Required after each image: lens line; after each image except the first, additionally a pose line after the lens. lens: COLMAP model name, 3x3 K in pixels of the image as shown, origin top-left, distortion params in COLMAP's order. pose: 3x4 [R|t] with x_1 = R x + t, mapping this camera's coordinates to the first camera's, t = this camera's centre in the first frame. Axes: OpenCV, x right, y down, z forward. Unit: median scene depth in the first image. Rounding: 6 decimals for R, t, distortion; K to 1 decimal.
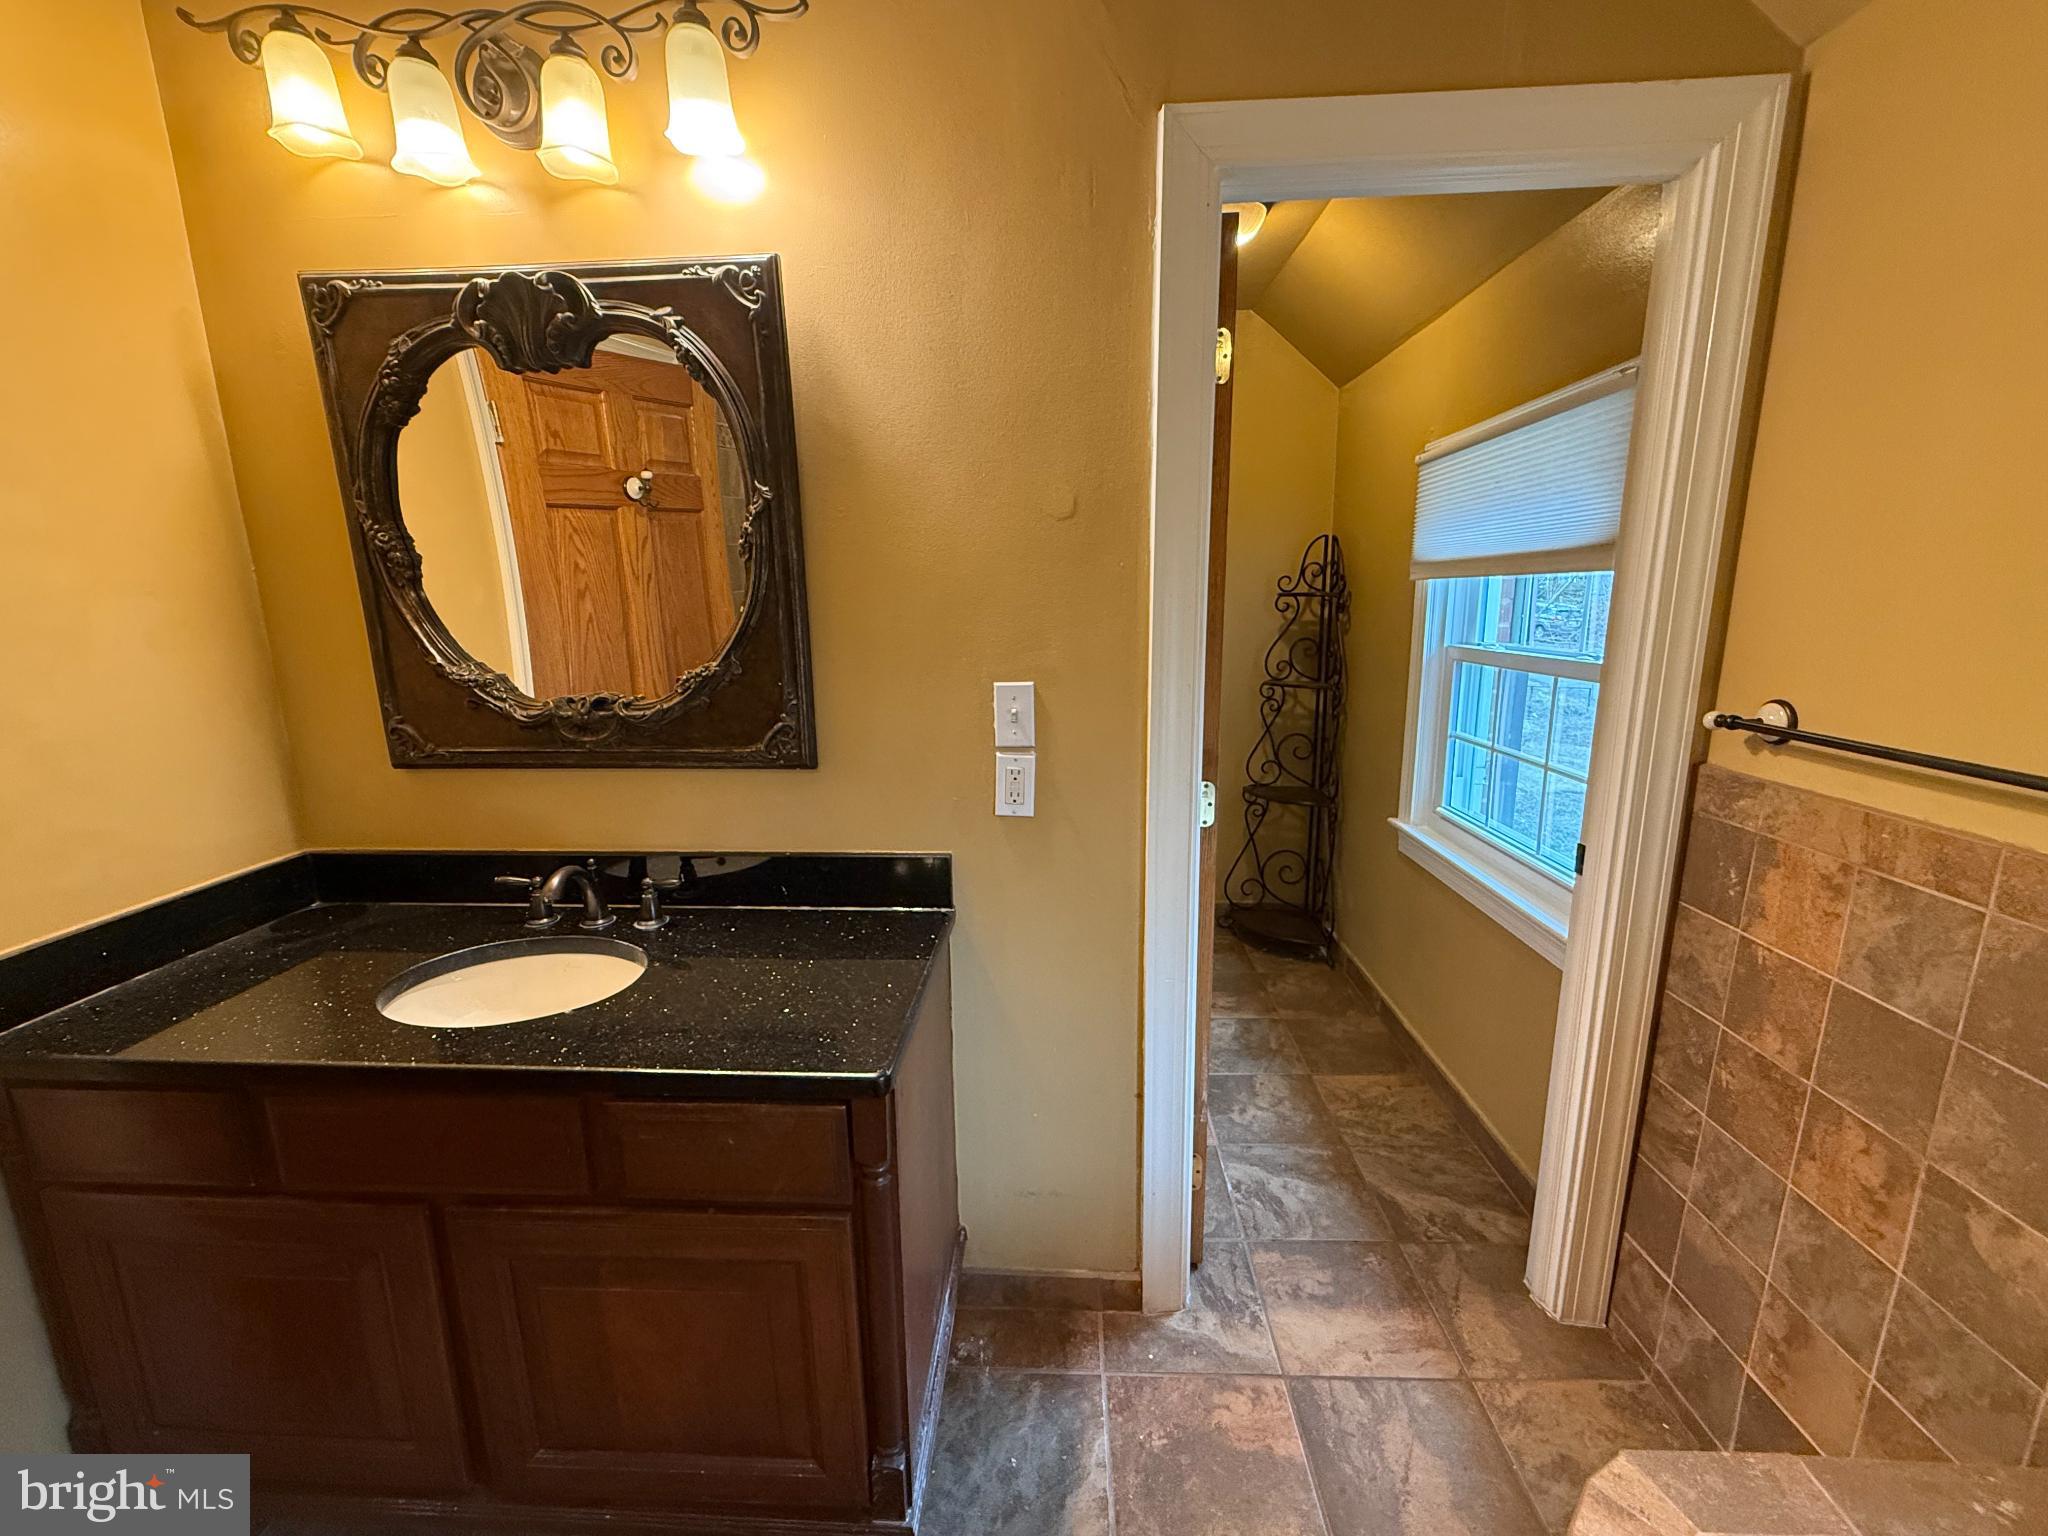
lens RADIAL K [[813.5, 0, 1018.9], [0, 813.5, 765.7], [0, 0, 1]] dist [0.000839, -0.000064]
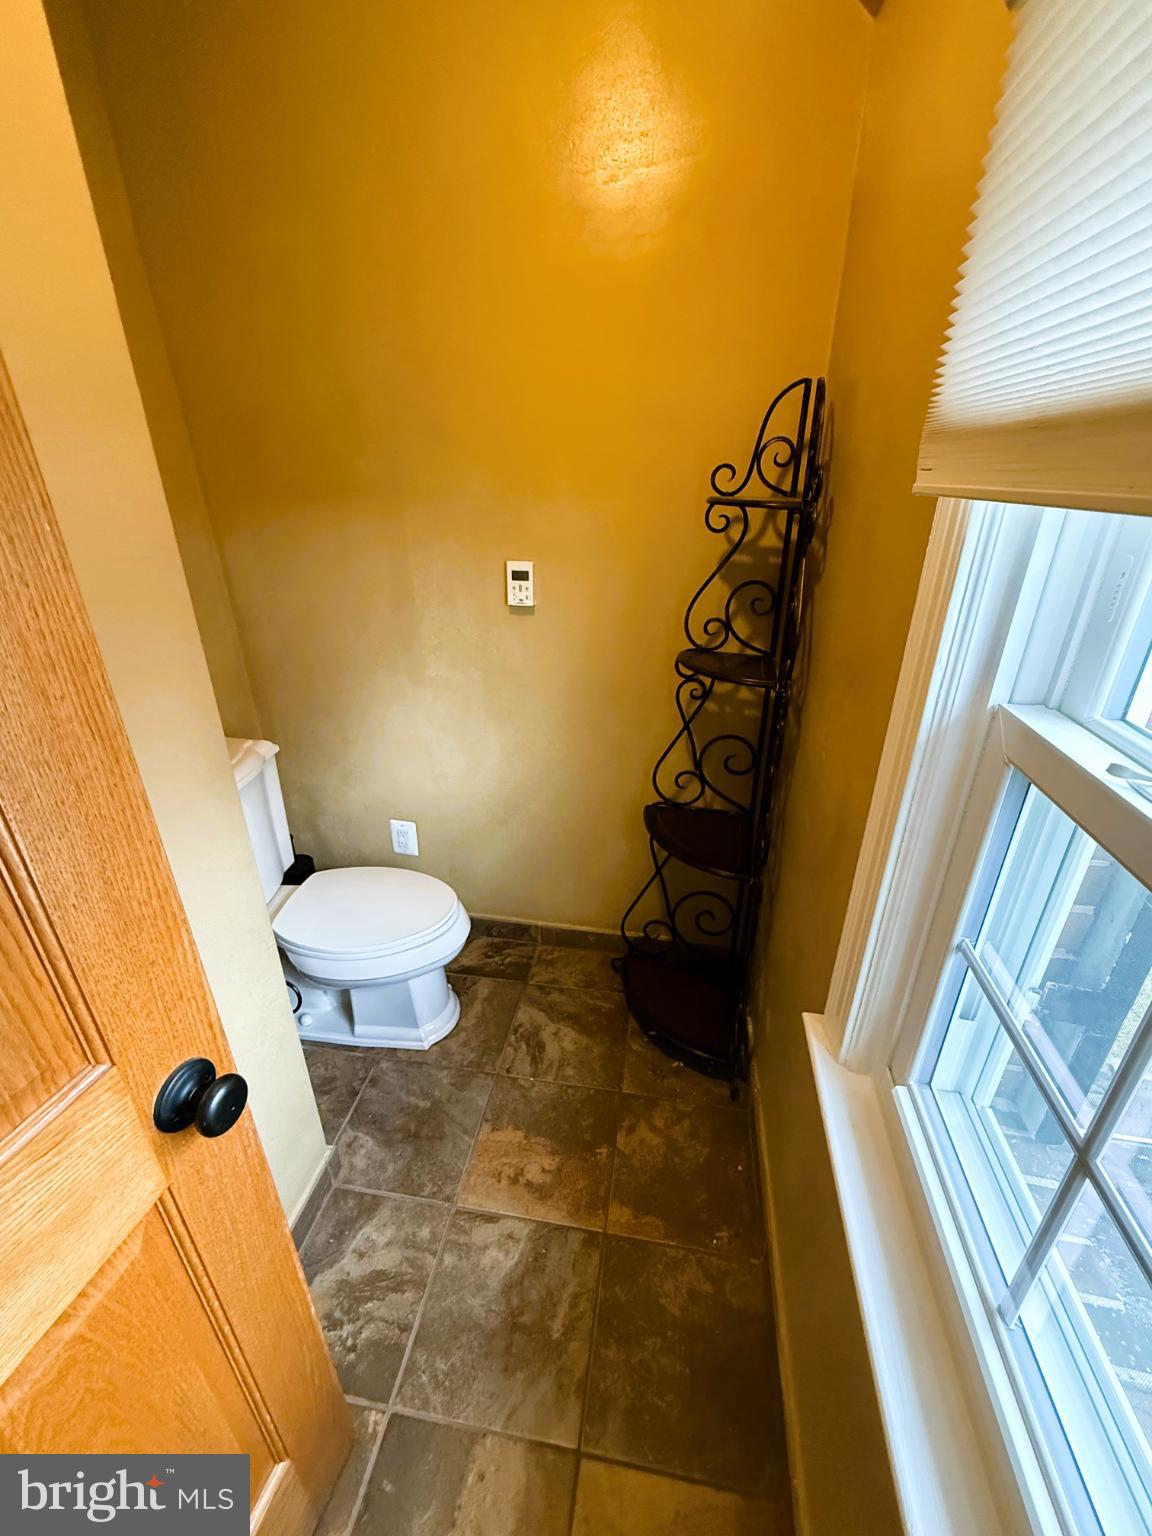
lens RADIAL K [[612.7, 0, 580.6], [0, 612.7, 762.3], [0, 0, 1]] dist [0.010151, 0.000016]
pose [[0.993007, 0.061374, -0.100848, 0.290906], [-0.035057, 0.969008, 0.244528, -0.139298], [0.112730, -0.239283, 0.964384, 0.551733]]
